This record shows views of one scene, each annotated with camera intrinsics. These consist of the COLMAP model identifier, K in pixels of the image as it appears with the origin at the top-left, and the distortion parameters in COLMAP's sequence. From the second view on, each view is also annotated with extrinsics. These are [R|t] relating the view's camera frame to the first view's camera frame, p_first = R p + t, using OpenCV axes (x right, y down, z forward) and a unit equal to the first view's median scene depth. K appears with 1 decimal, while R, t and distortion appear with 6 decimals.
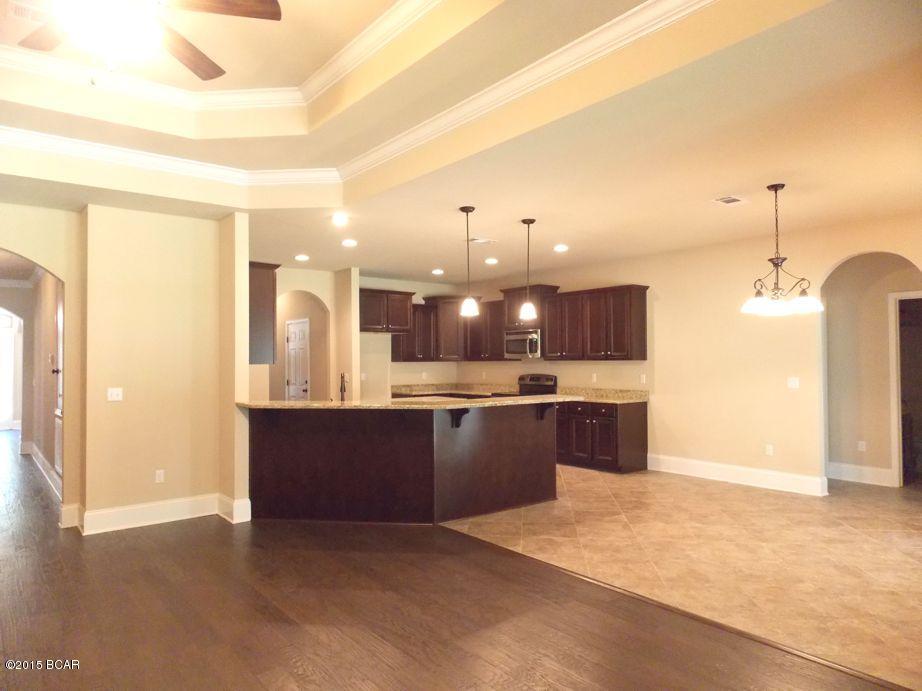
lens RADIAL K [[609.8, 0, 461.0], [0, 609.8, 345.5], [0, 0, 1]] dist [-0.000632, -0.000437]
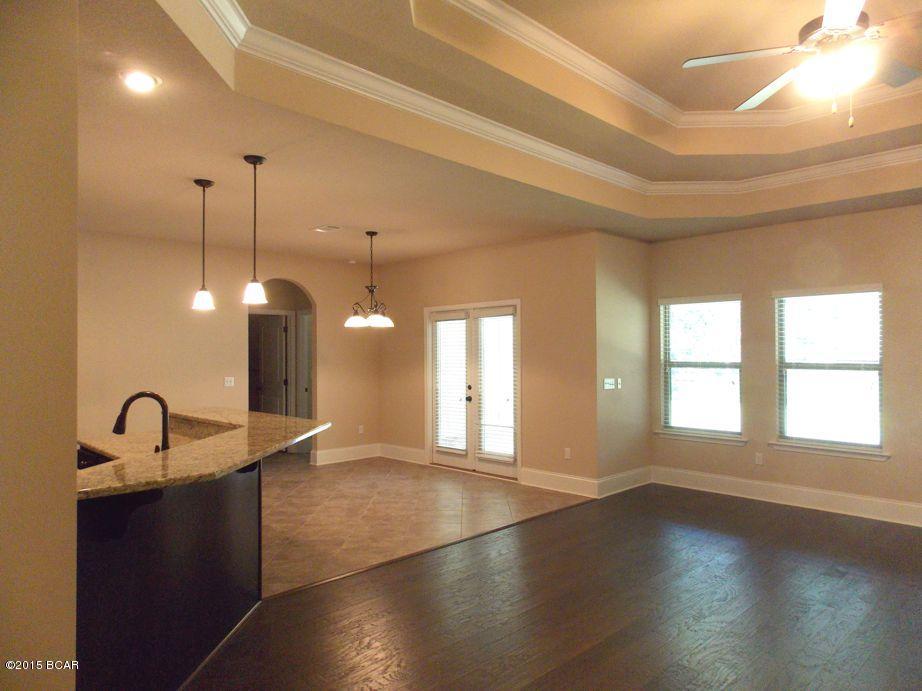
lens RADIAL K [[609.8, 0, 461.0], [0, 609.8, 345.5], [0, 0, 1]] dist [-0.000632, -0.000437]
pose [[-0.097196, 0.019977, 0.995065, -0.732014], [-0.015827, 0.999641, -0.021614, 0.012198], [-0.995139, -0.017850, -0.096845, 0.805914]]
